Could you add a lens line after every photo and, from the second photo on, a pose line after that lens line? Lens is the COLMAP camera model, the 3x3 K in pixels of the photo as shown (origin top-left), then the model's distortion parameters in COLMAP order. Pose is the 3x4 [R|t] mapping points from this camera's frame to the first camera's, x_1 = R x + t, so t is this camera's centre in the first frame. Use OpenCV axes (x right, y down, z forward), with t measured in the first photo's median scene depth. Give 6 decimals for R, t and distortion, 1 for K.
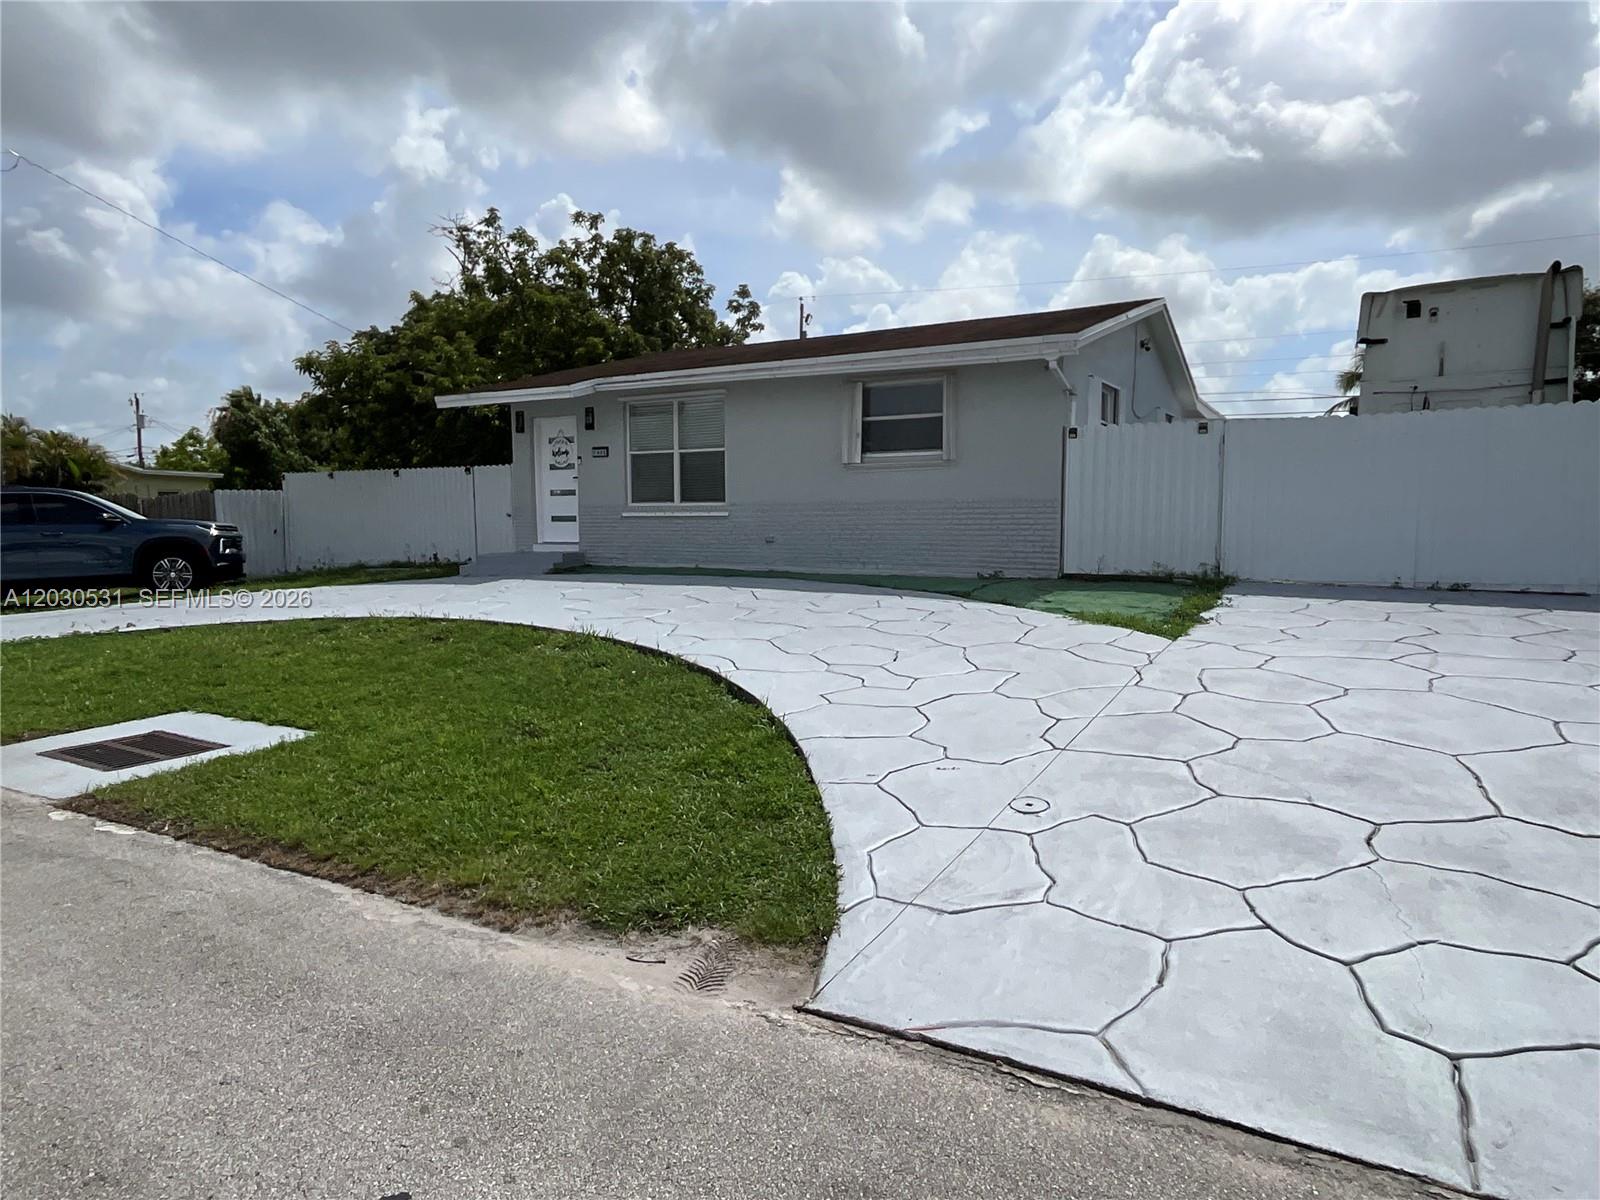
lens RADIAL K [[969.3, 0, 803.3], [0, 969.3, 546.7], [0, 0, 1]] dist [-0.002939, -0.002655]
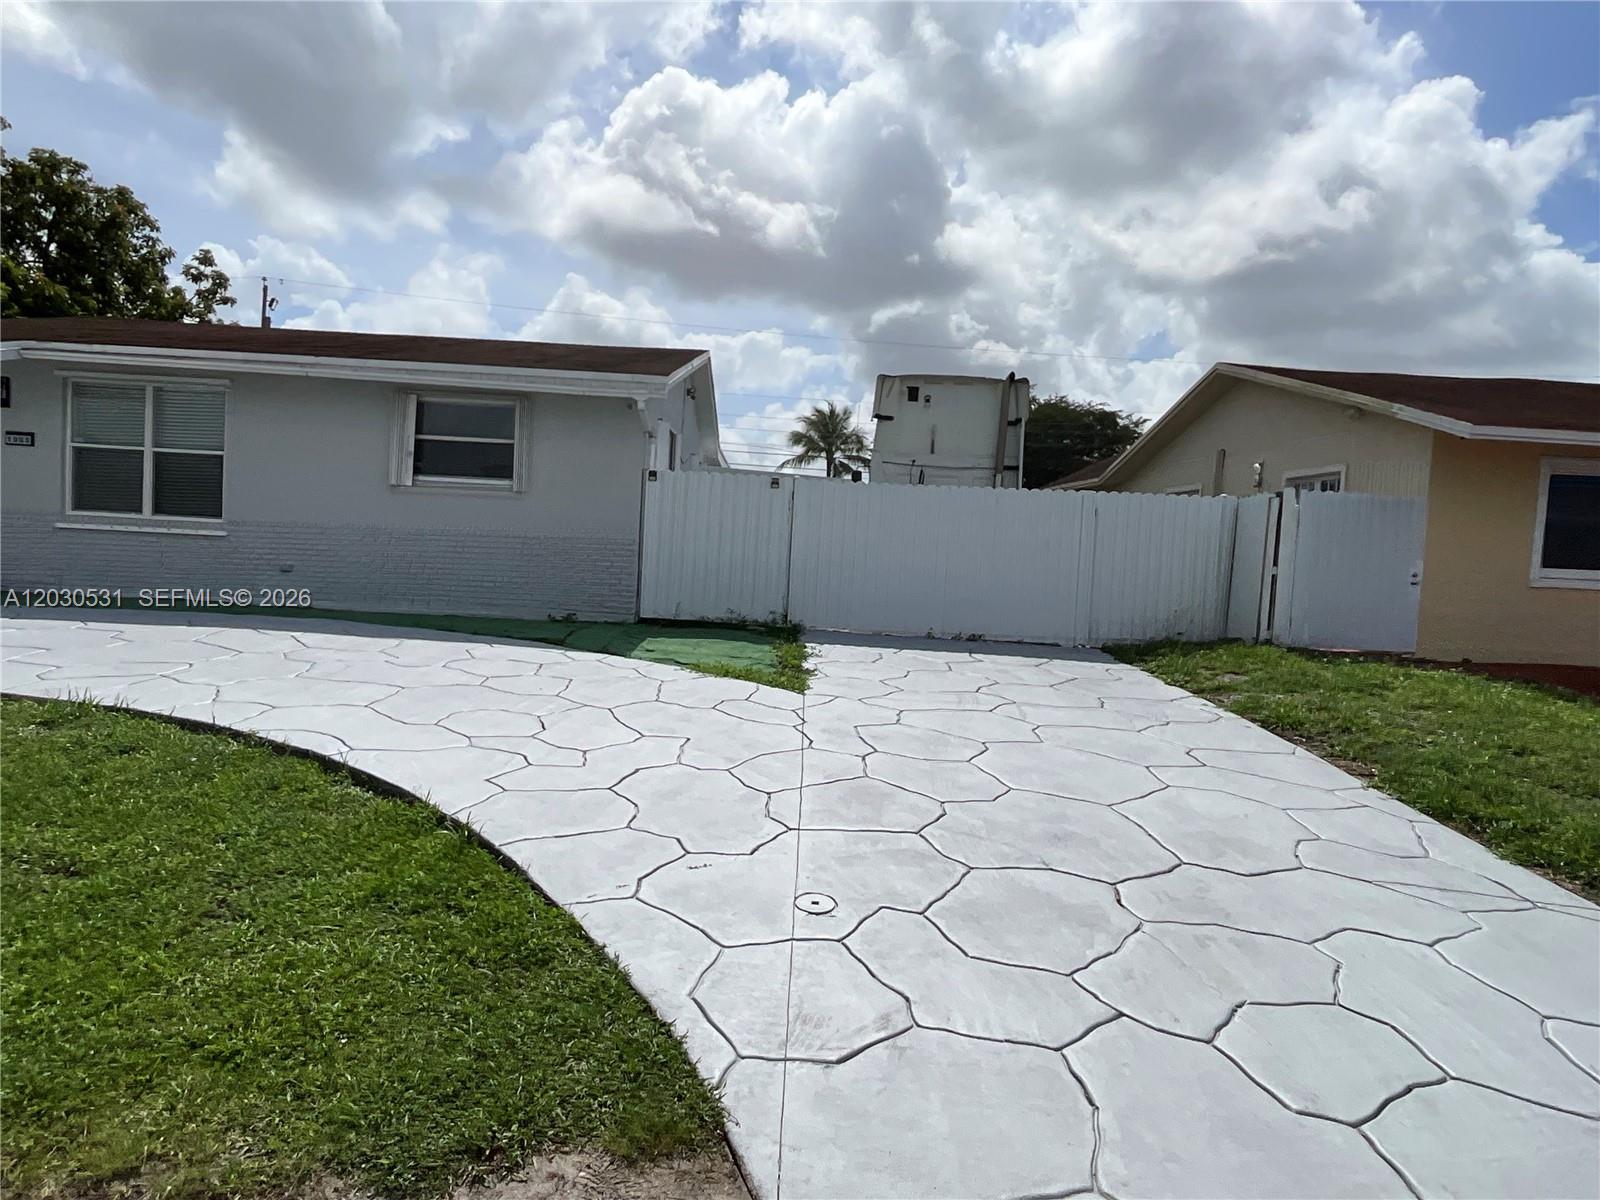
lens RADIAL K [[969.3, 0, 803.3], [0, 969.3, 546.7], [0, 0, 1]] dist [-0.002939, -0.002655]
pose [[0.859353, 0.052846, 0.508645, -0.091332], [-0.038421, 0.998507, -0.038829, -0.012395], [-0.509938, 0.013825, 0.860100, 0.072850]]
